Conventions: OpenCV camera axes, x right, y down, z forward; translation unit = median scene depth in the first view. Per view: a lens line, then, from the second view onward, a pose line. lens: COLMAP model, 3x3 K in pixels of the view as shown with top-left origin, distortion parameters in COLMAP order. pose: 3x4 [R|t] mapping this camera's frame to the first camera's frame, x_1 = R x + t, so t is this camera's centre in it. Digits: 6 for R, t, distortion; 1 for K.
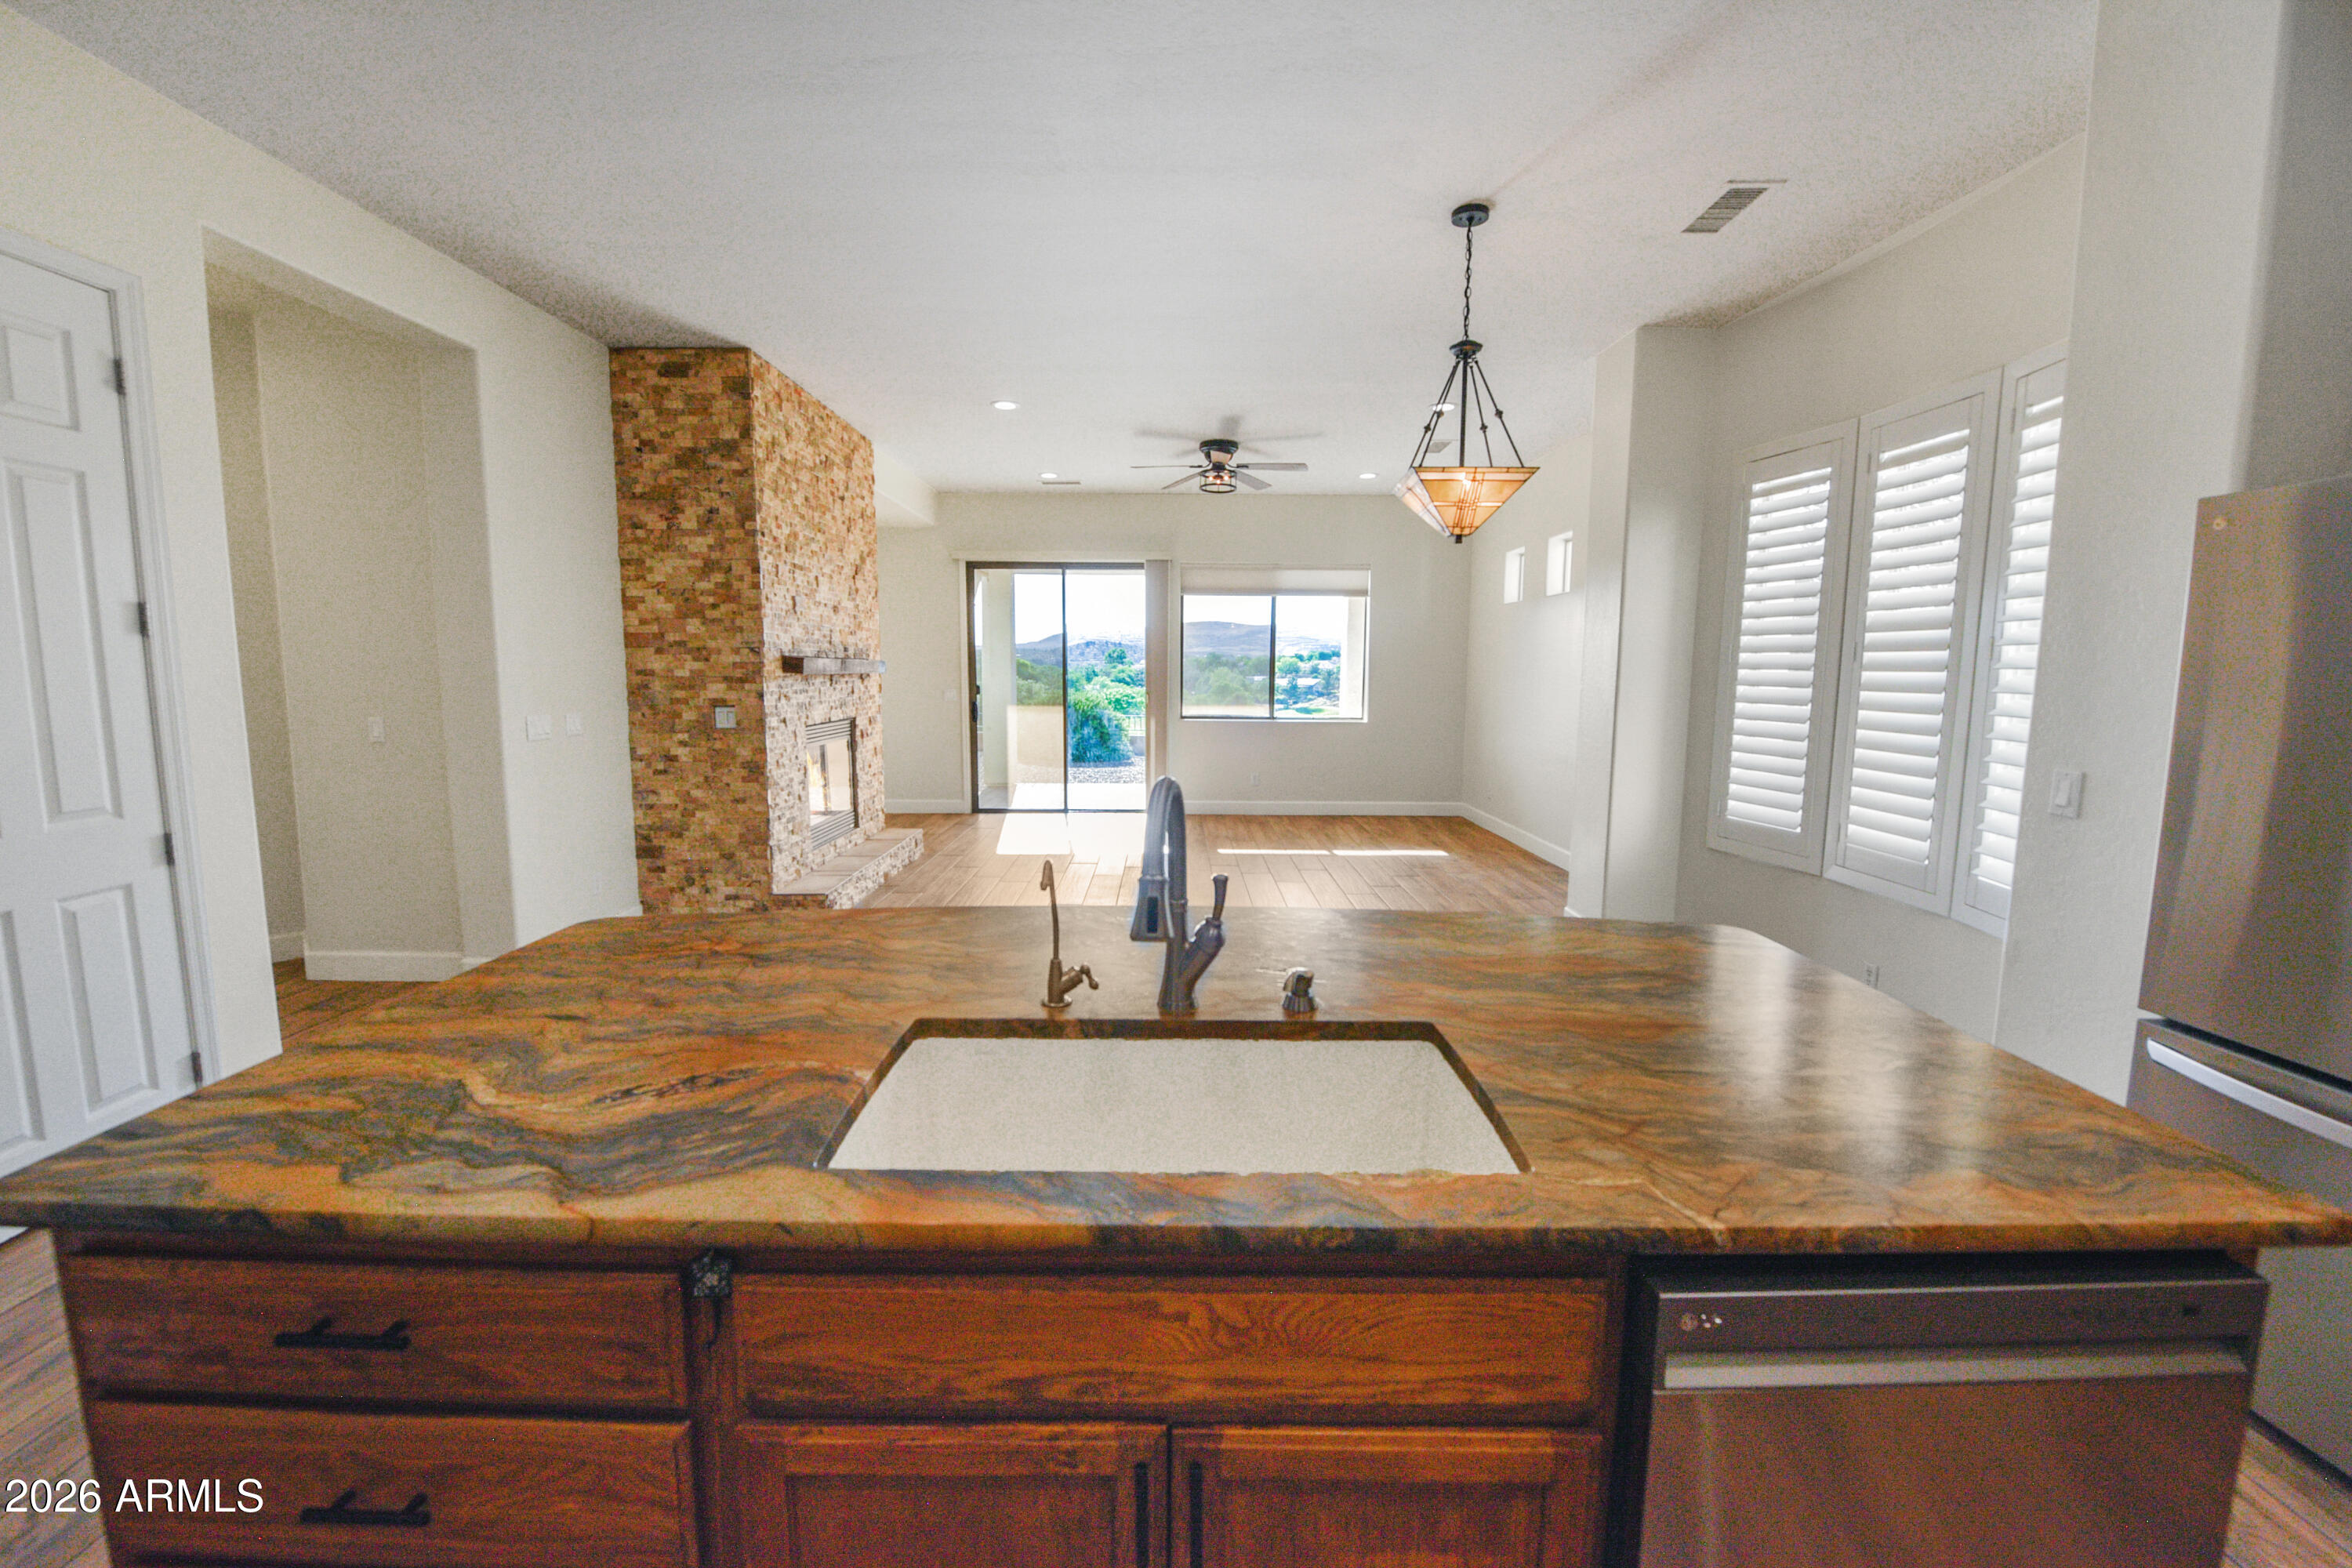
lens RADIAL K [[943.4, 0, 1169.3], [0, 943.4, 775.2], [0, 0, 1]] dist [-0.012693, -0.003543]
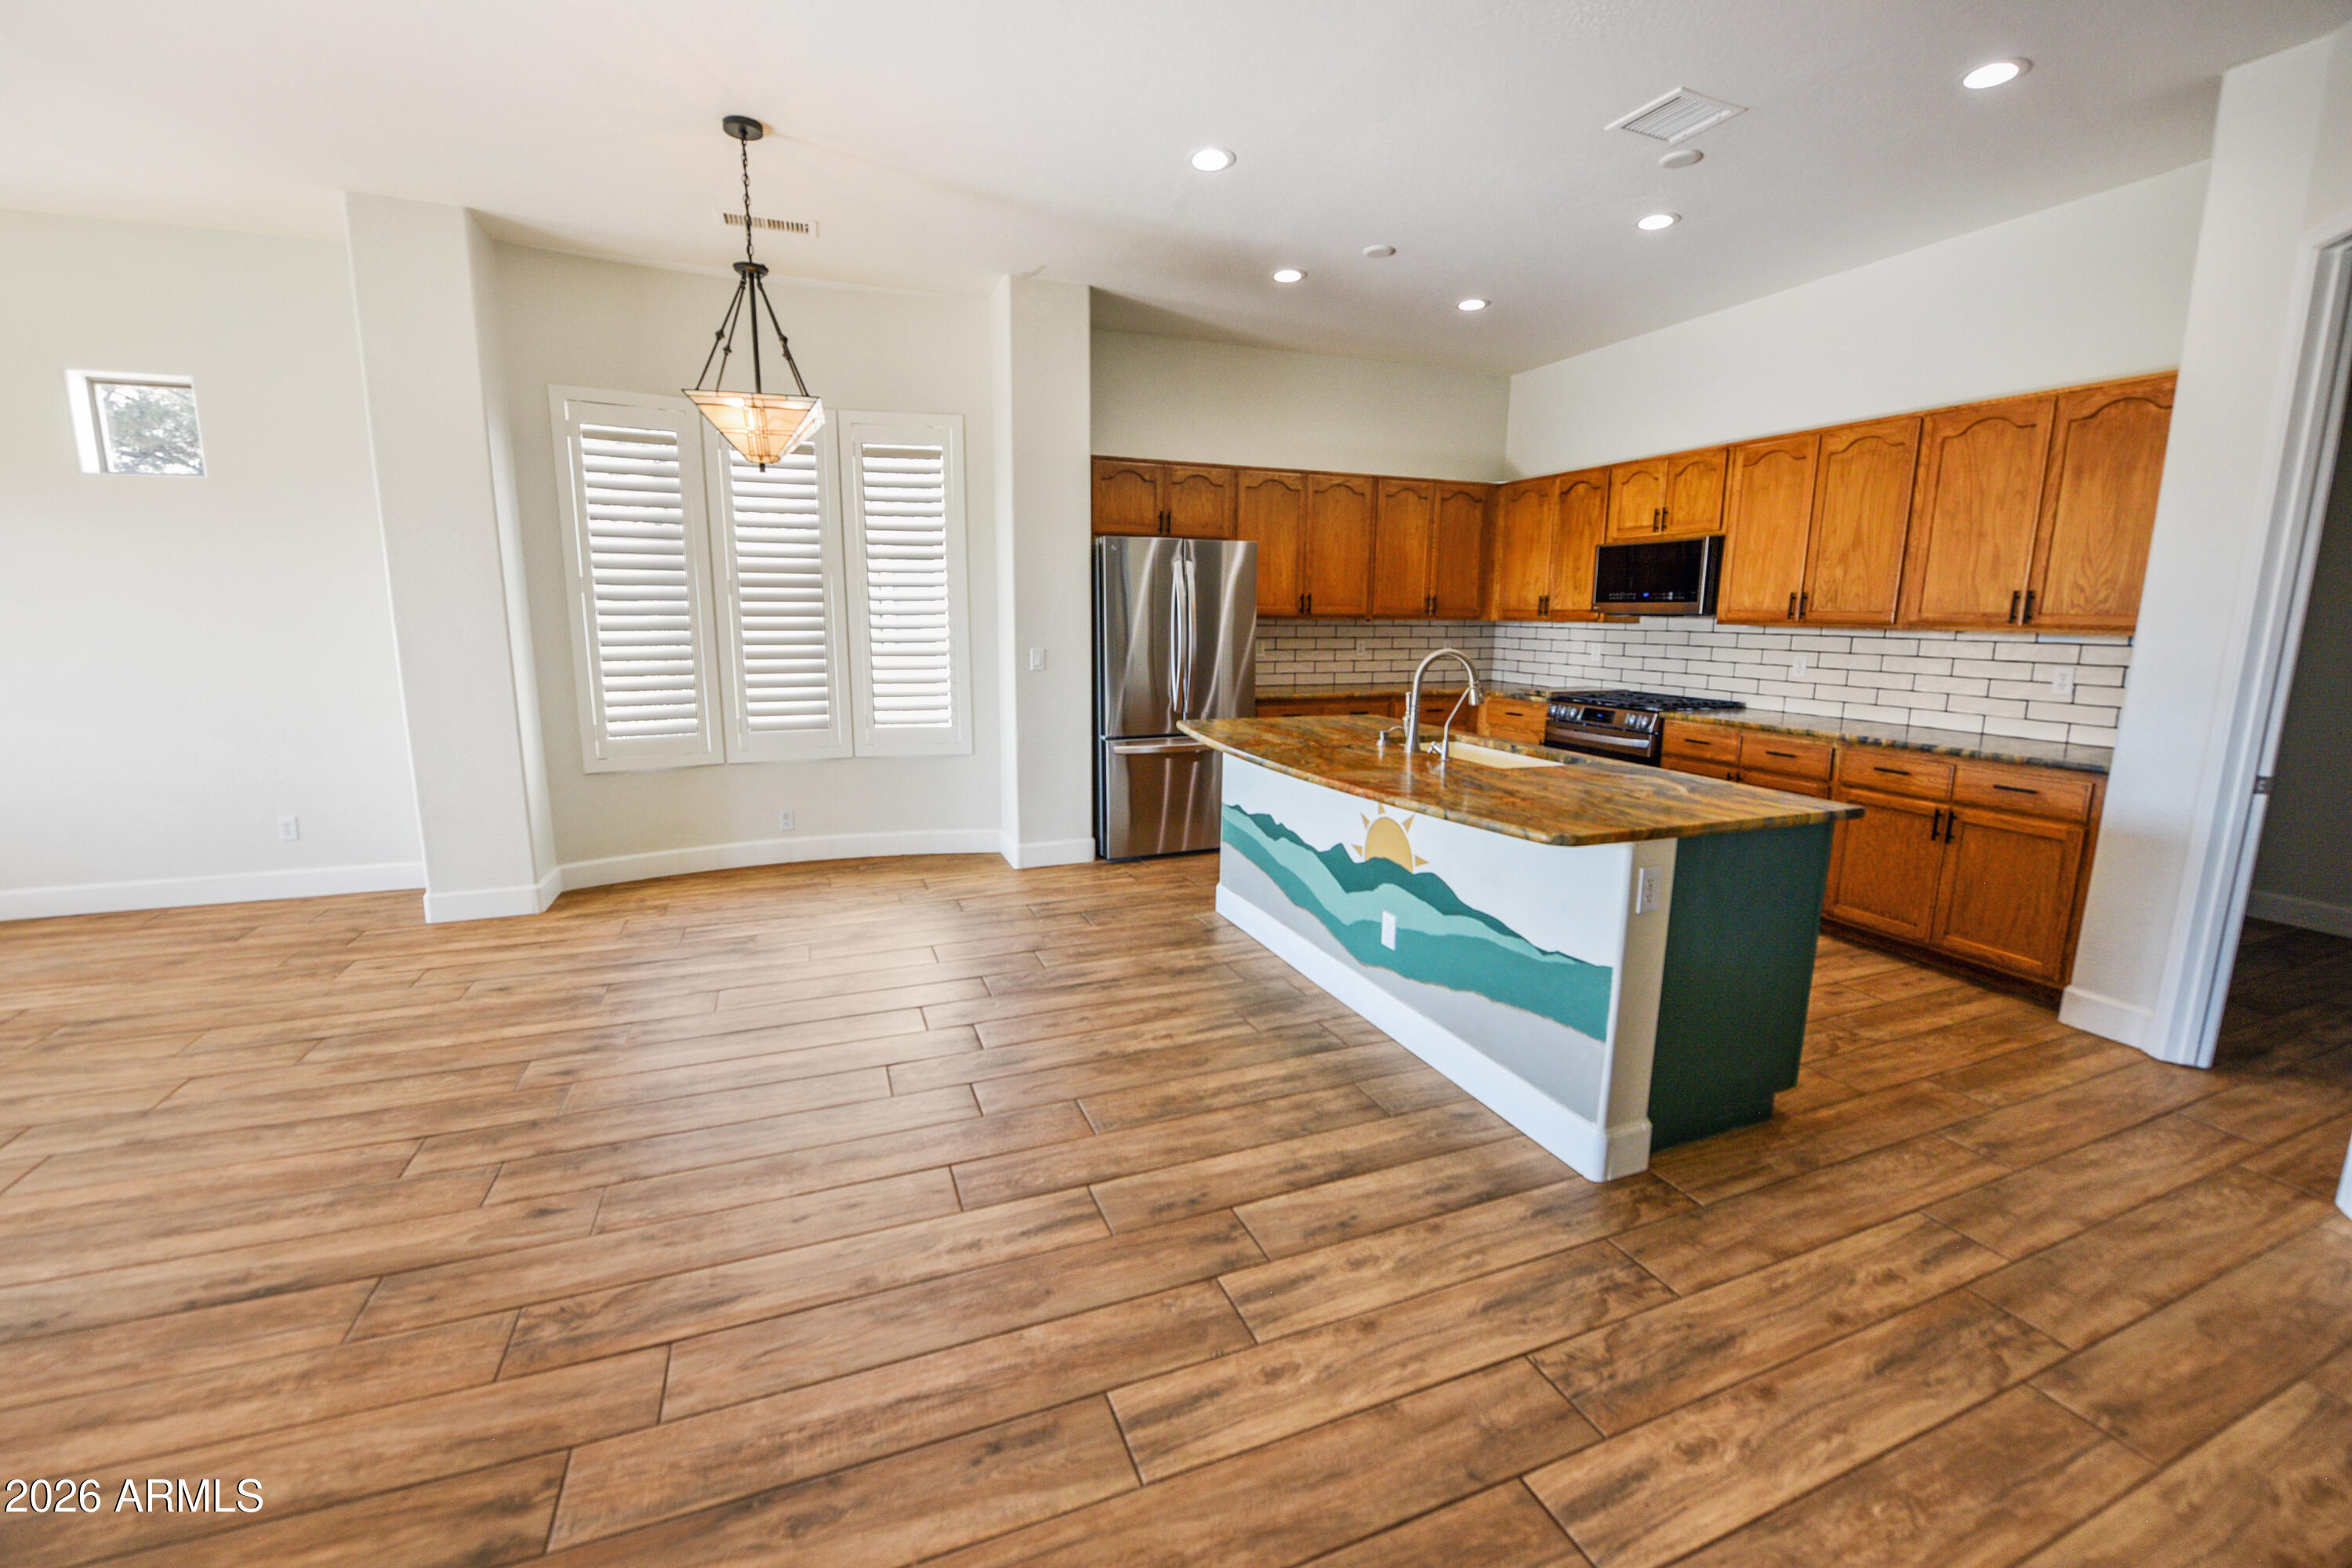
lens RADIAL K [[943.4, 0, 1169.3], [0, 943.4, 775.2], [0, 0, 1]] dist [-0.012693, -0.003543]
pose [[-0.365797, -0.169853, 0.915064, -0.563167], [0.096703, 0.970947, 0.218883, -0.079086], [-0.925657, 0.168557, -0.338744, 0.693877]]
